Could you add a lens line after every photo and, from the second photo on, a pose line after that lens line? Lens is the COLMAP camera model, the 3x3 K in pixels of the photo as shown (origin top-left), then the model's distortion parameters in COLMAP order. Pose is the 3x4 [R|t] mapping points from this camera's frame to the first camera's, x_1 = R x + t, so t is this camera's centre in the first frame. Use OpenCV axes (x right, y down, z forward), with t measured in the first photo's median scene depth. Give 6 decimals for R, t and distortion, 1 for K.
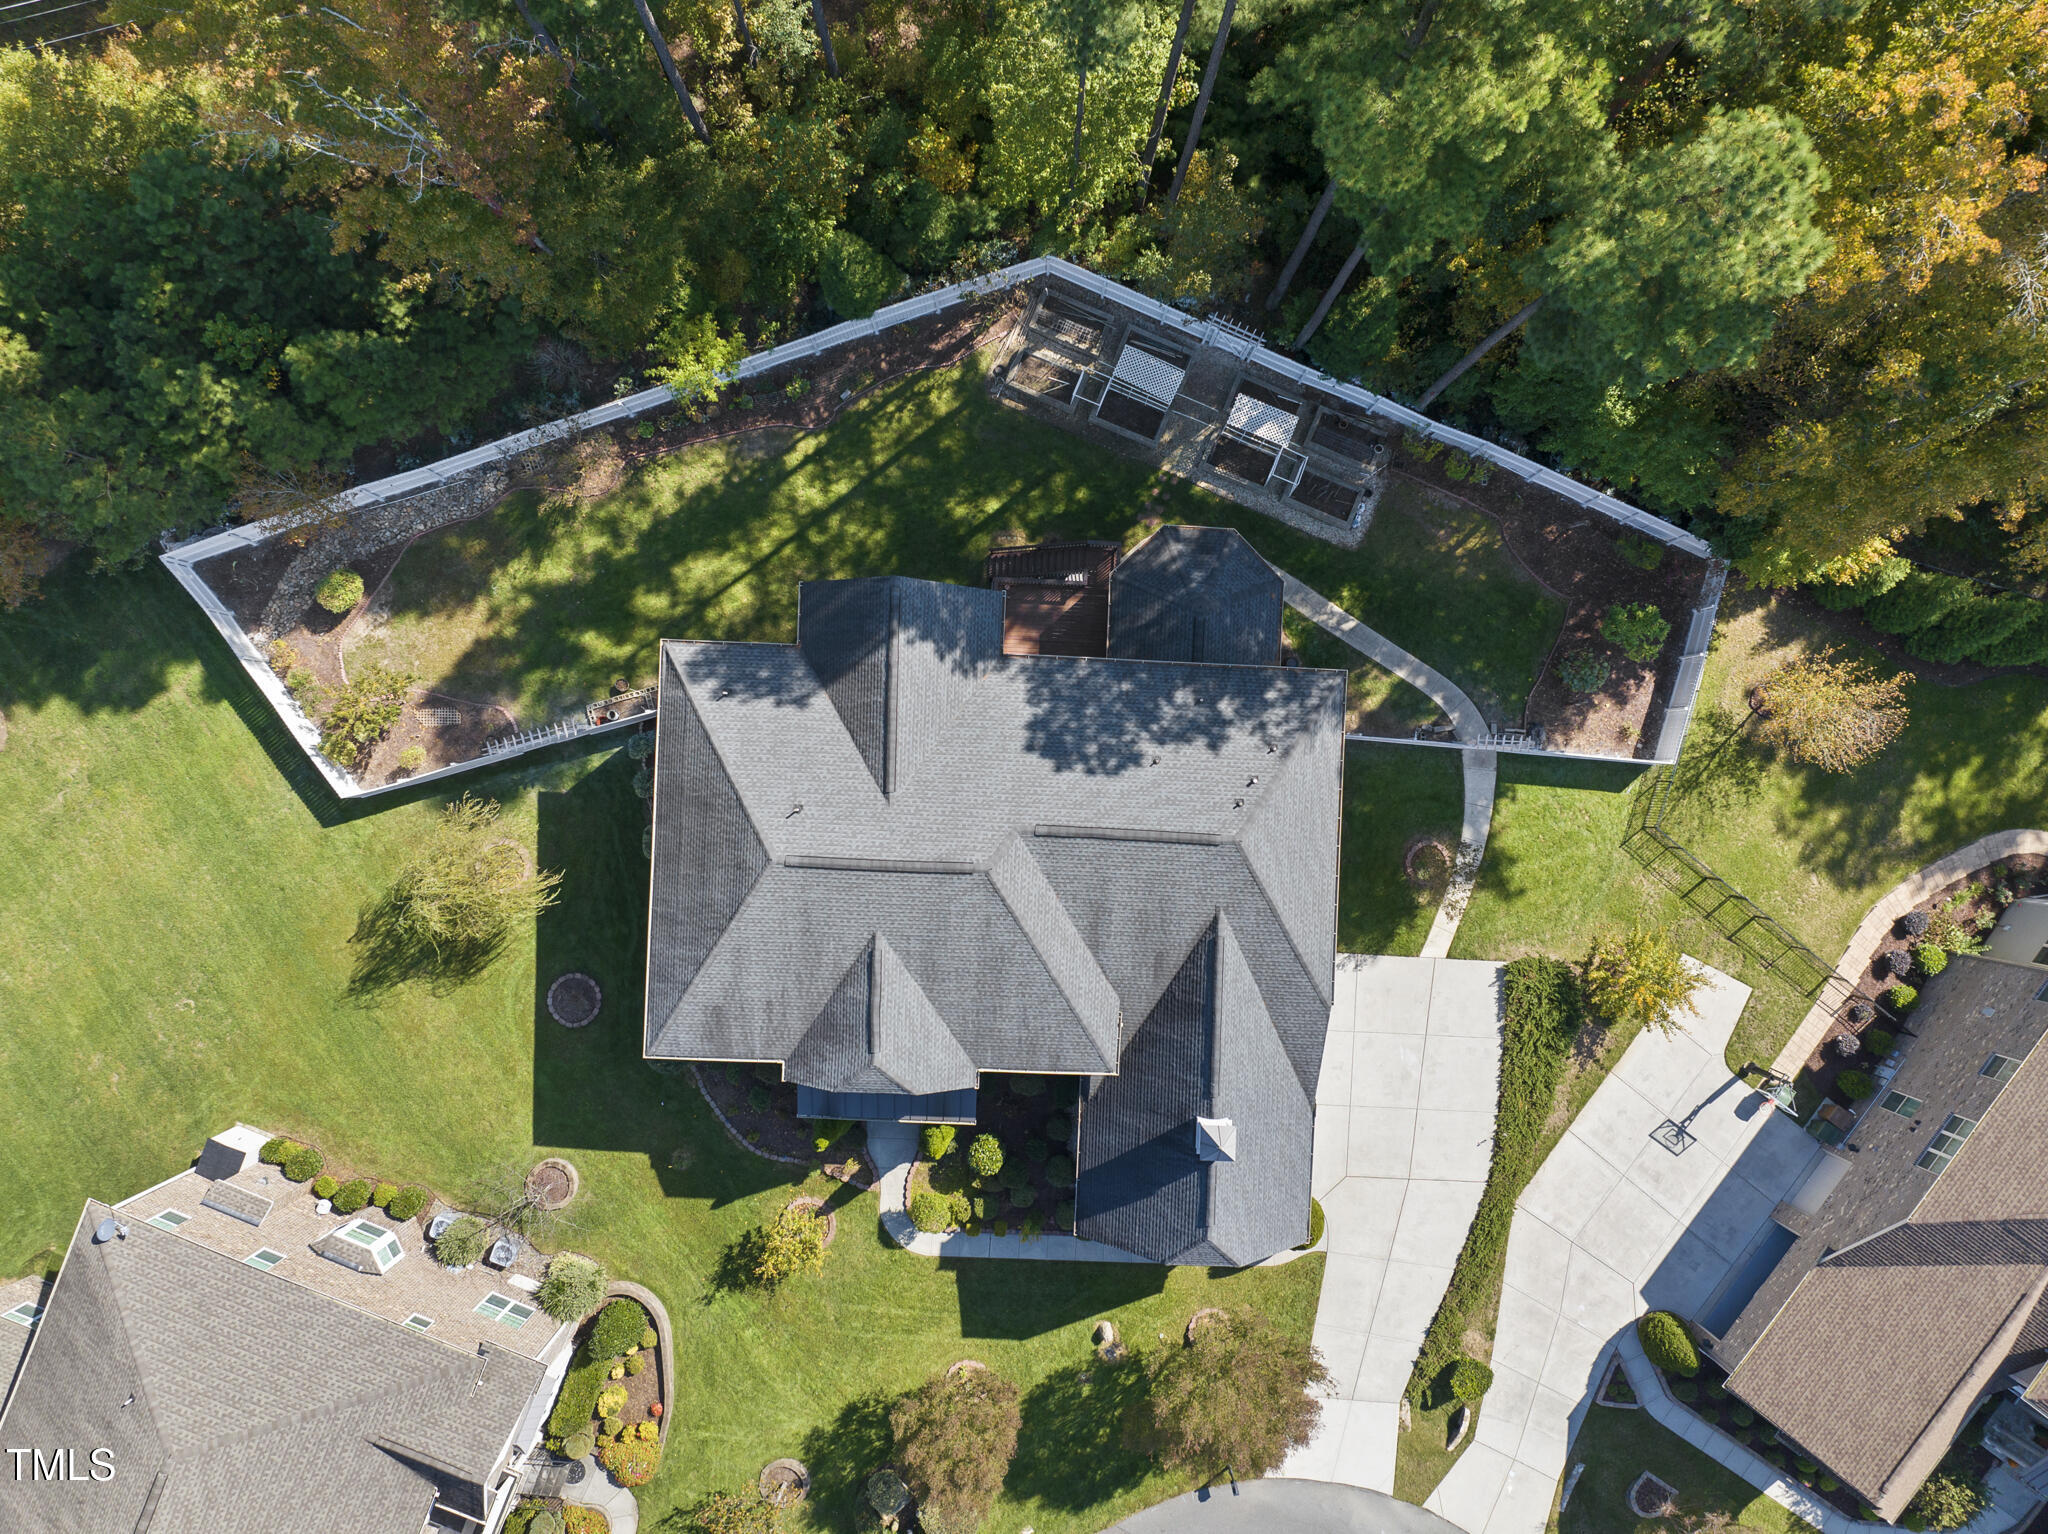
lens RADIAL K [[1436.4, 0, 1034.7], [0, 1436.4, 770.6], [0, 0, 1]] dist [-0.043554, 0.008649]
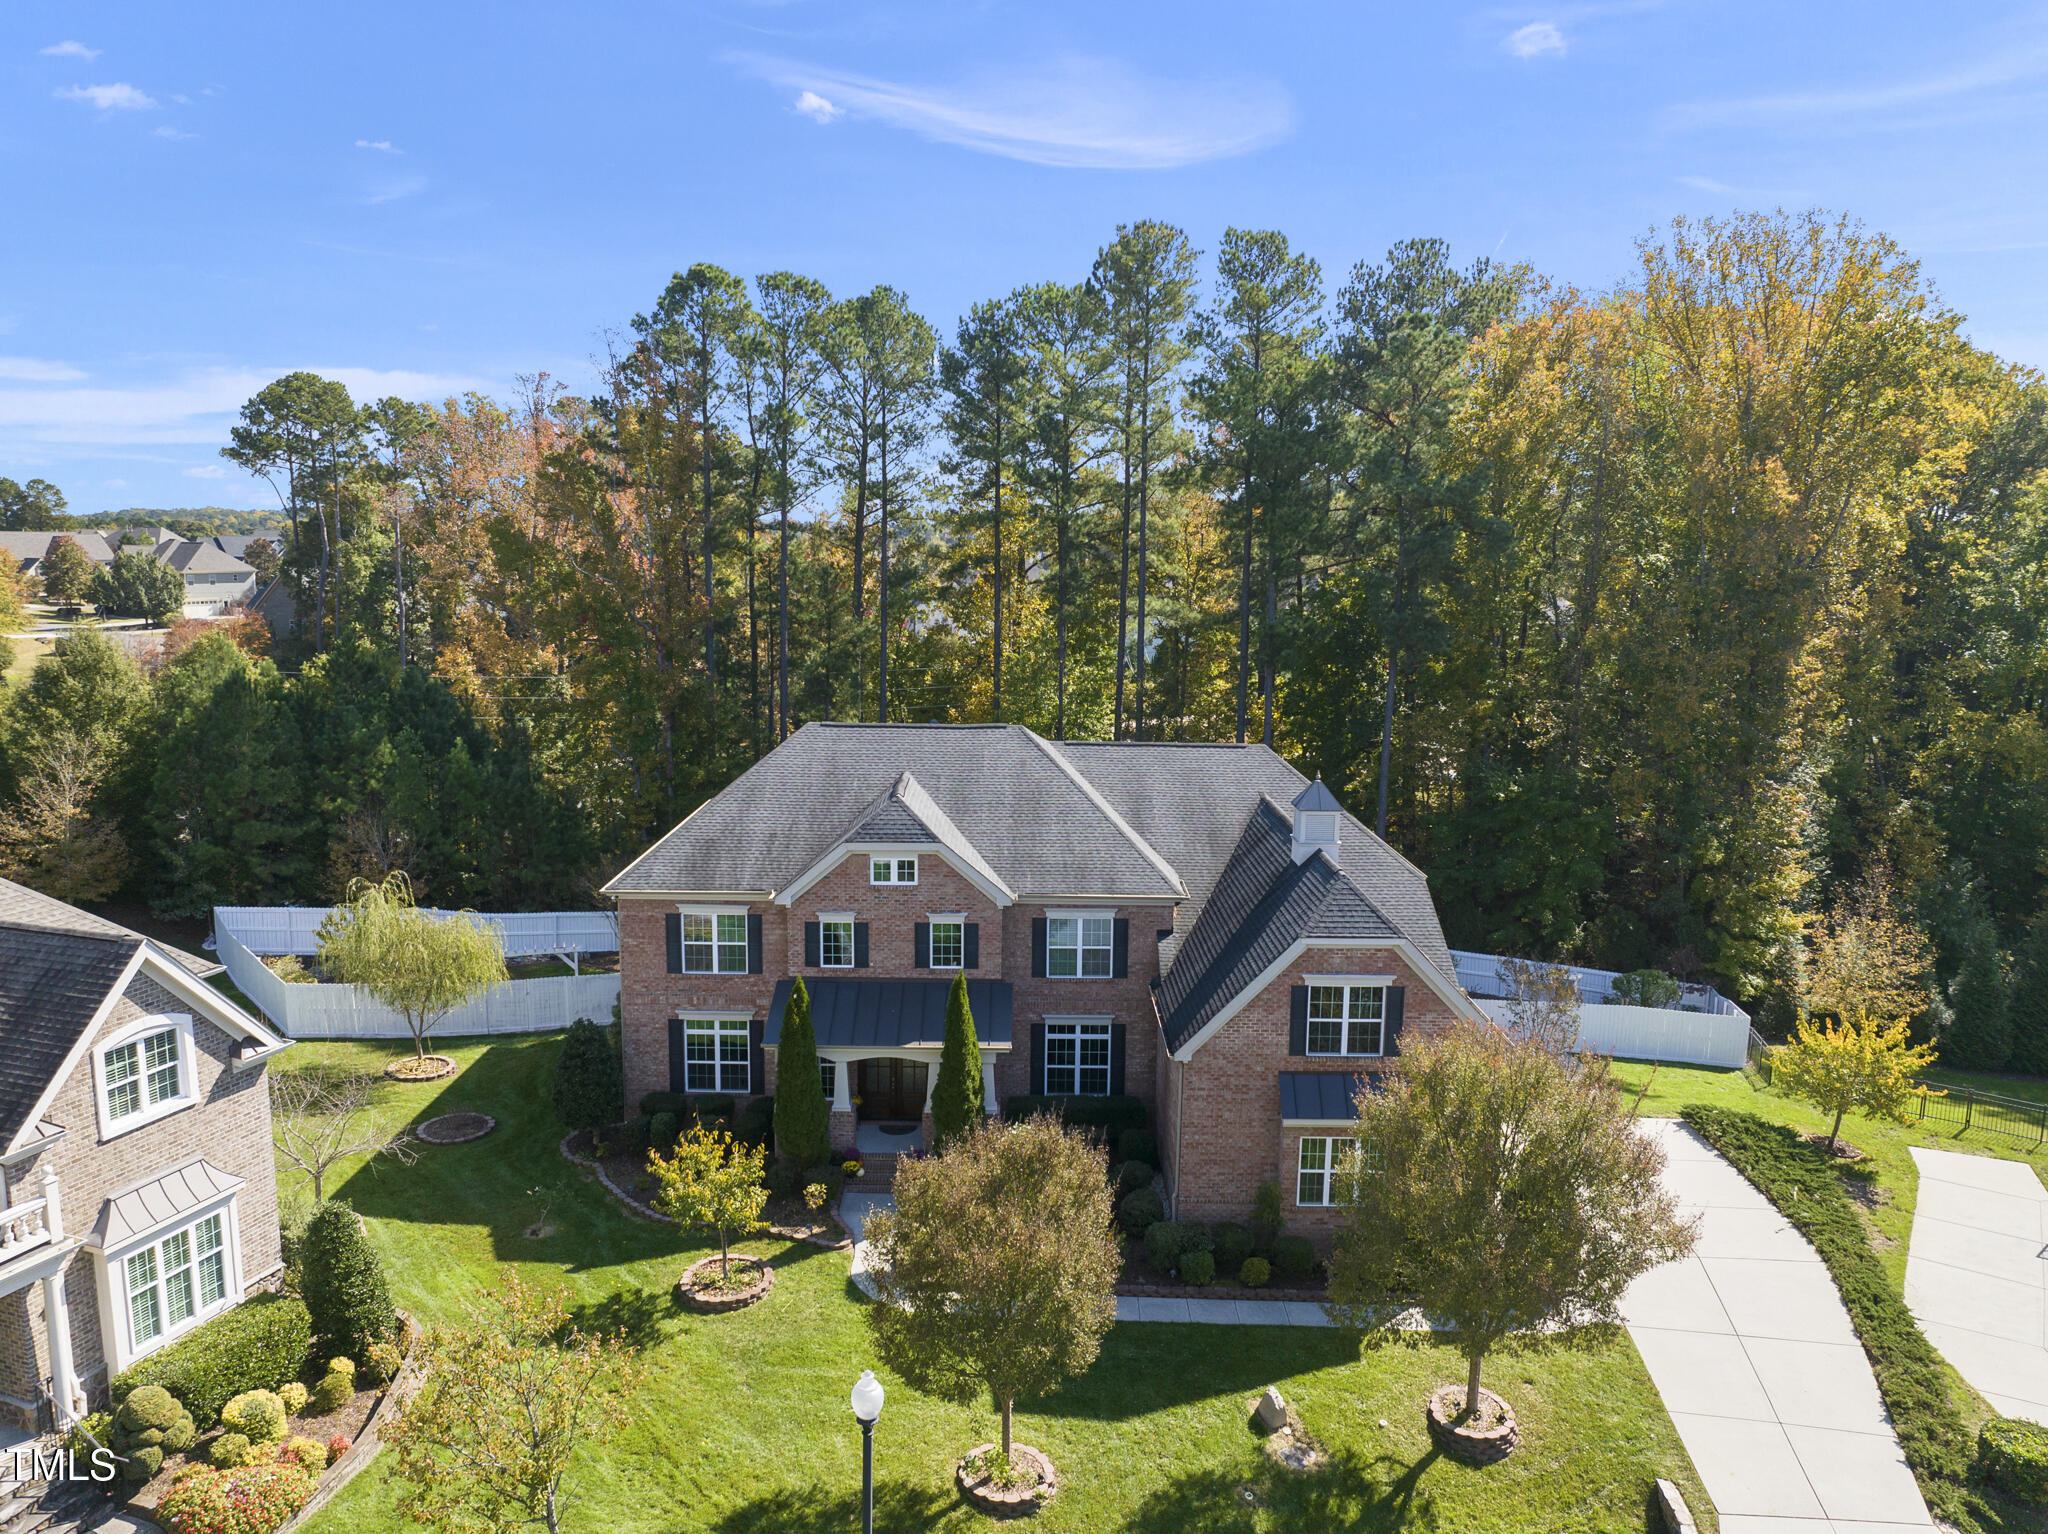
lens RADIAL K [[1436.4, 0, 1025.4], [0, 1436.4, 760.8], [0, 0, 1]] dist [-0.043554, 0.008649]
pose [[0.998929, -0.006895, 0.045749, -0.060164], [0.046263, 0.160310, -0.985982, 0.847014], [-0.000536, 0.987043, 0.160458, 0.681235]]
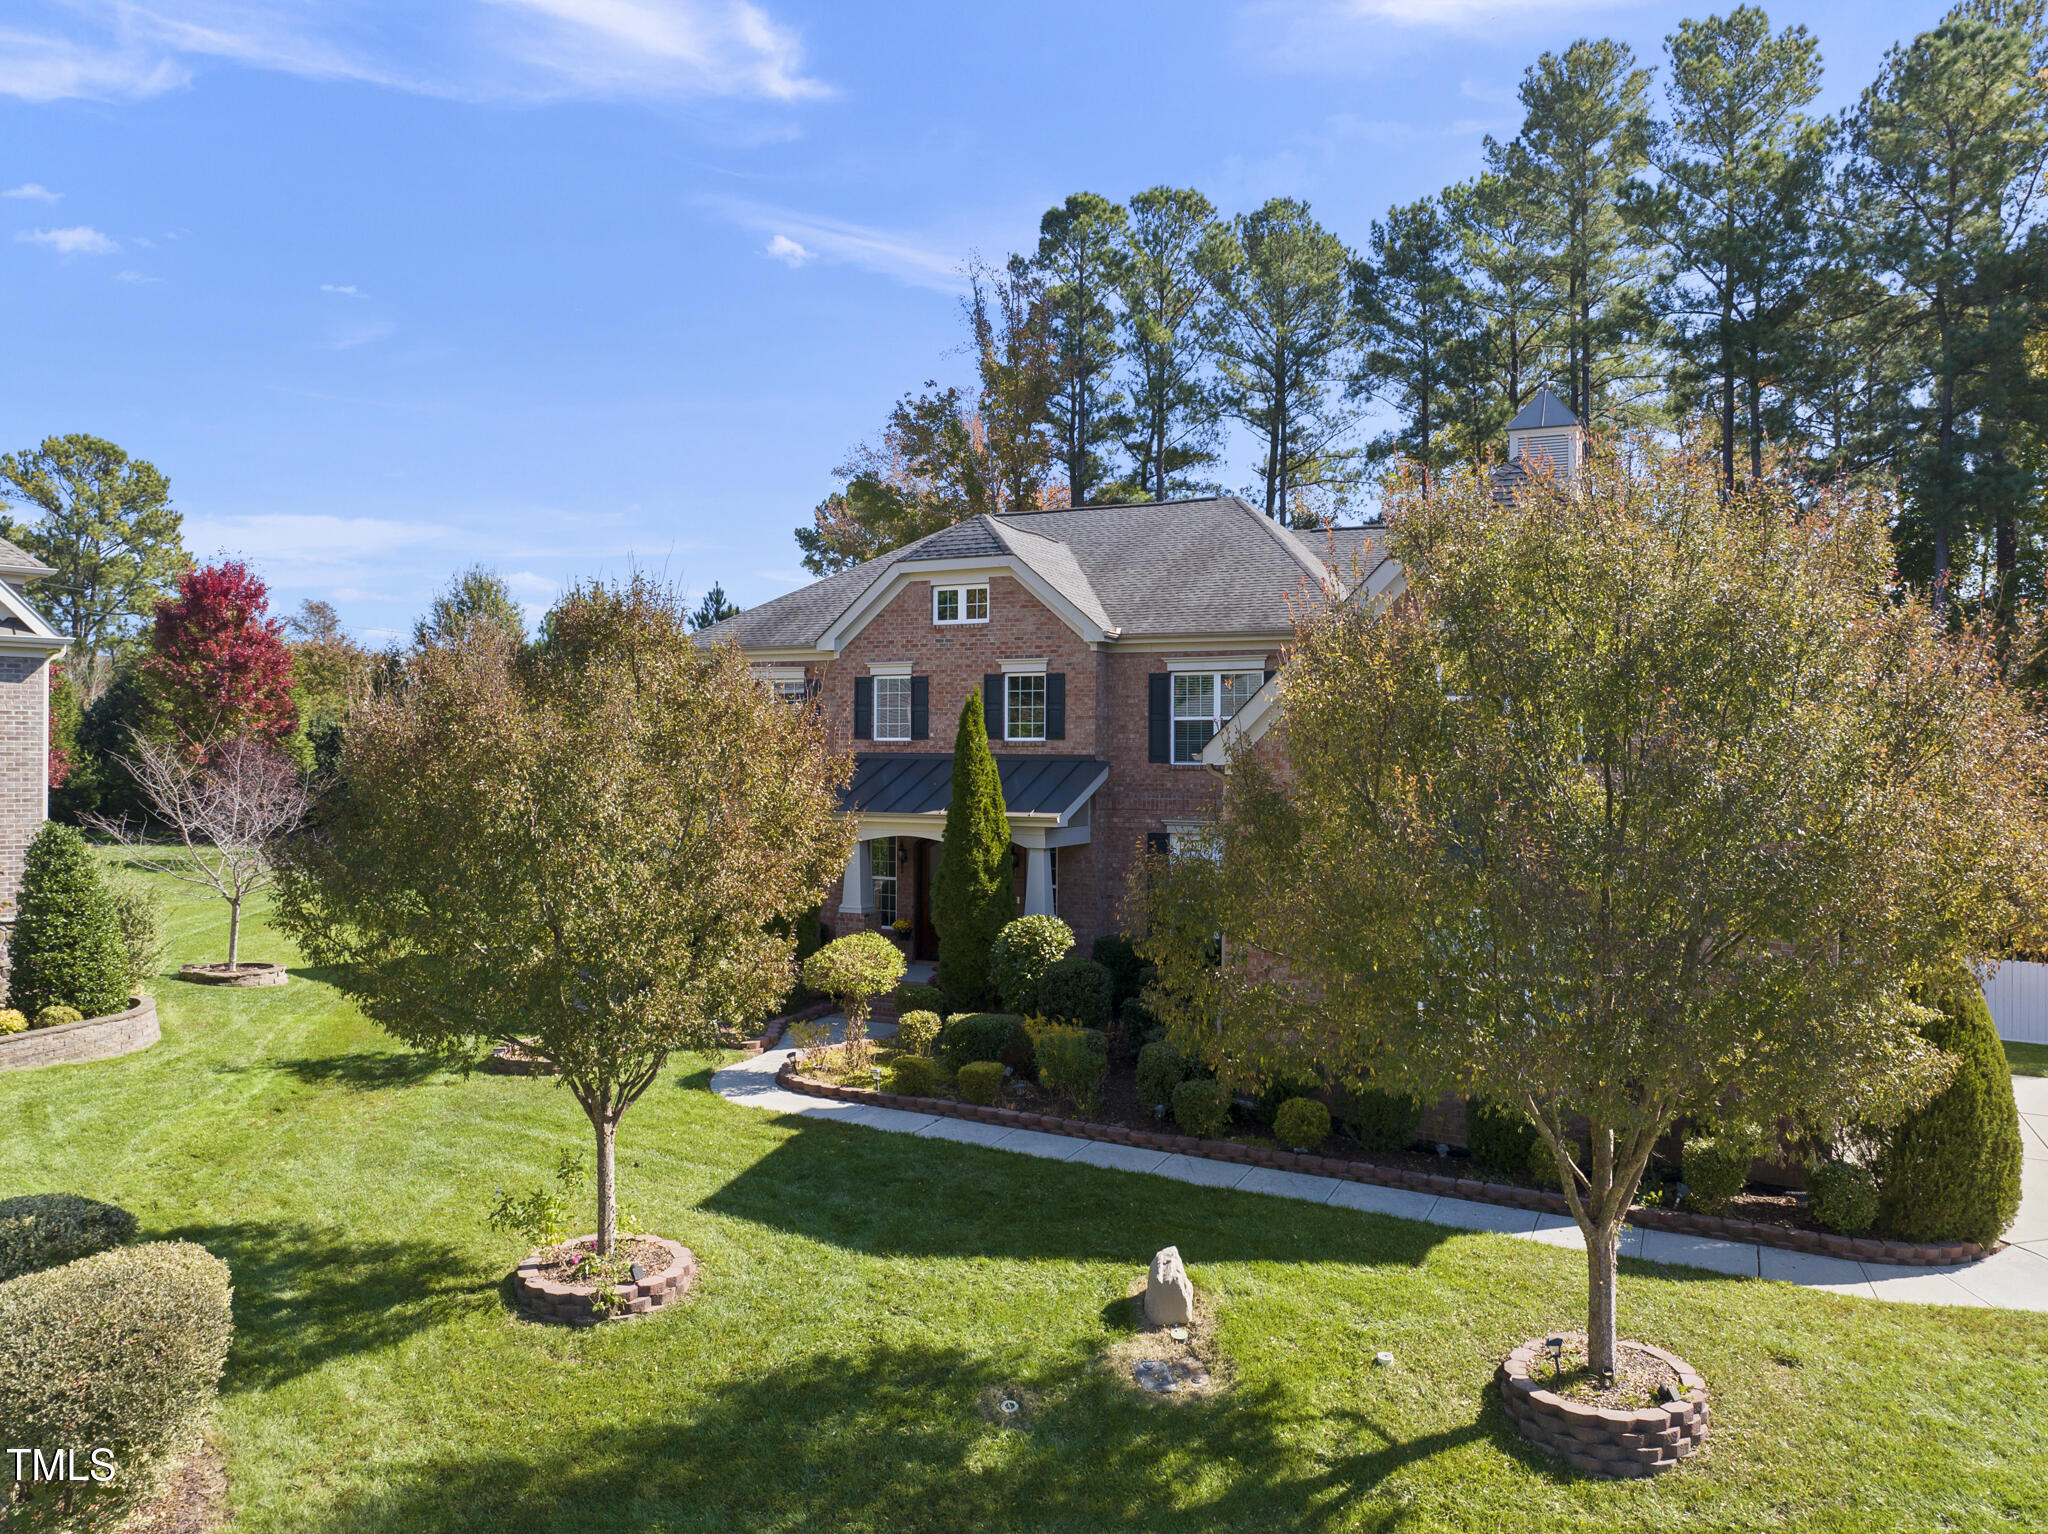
lens RADIAL K [[1436.4, 0, 1031.9], [0, 1436.4, 761.3], [0, 0, 1]] dist [-0.043554, 0.008649]
pose [[0.918797, -0.006251, -0.394681, 0.127897], [-0.394607, 0.010397, -0.918791, 0.630558], [0.009847, 0.999926, 0.007086, 0.893669]]
